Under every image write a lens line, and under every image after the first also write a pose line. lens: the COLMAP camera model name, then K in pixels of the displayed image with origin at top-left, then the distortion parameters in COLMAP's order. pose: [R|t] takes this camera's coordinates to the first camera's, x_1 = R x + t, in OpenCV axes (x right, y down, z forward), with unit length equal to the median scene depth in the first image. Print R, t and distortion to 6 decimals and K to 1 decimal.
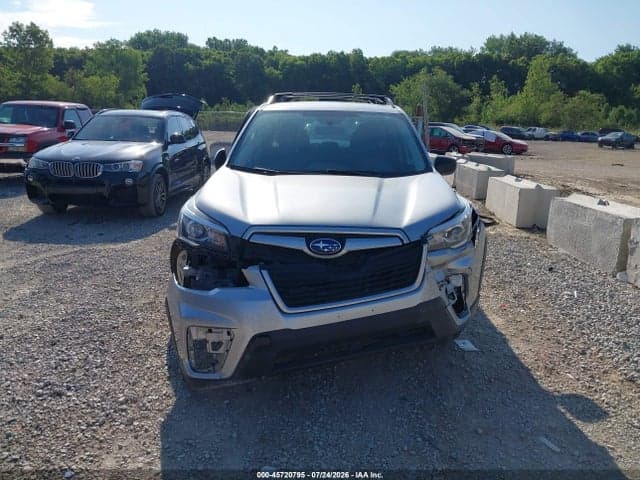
lens RADIAL K [[512.2, 0, 323.4], [0, 512.2, 241.0], [0, 0, 1]] dist [0.010391, -0.009997]
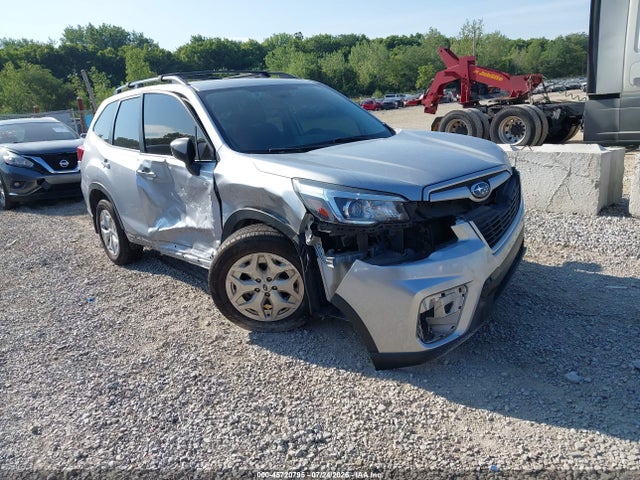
lens RADIAL K [[512.2, 0, 318.0], [0, 512.2, 237.6], [0, 0, 1]] dist [0.010391, -0.009997]
pose [[0.728766, -0.256784, 0.634792, -0.360321], [0.252006, 0.962540, 0.100051, -0.032854], [-0.636704, 0.087058, 0.766178, 0.139931]]
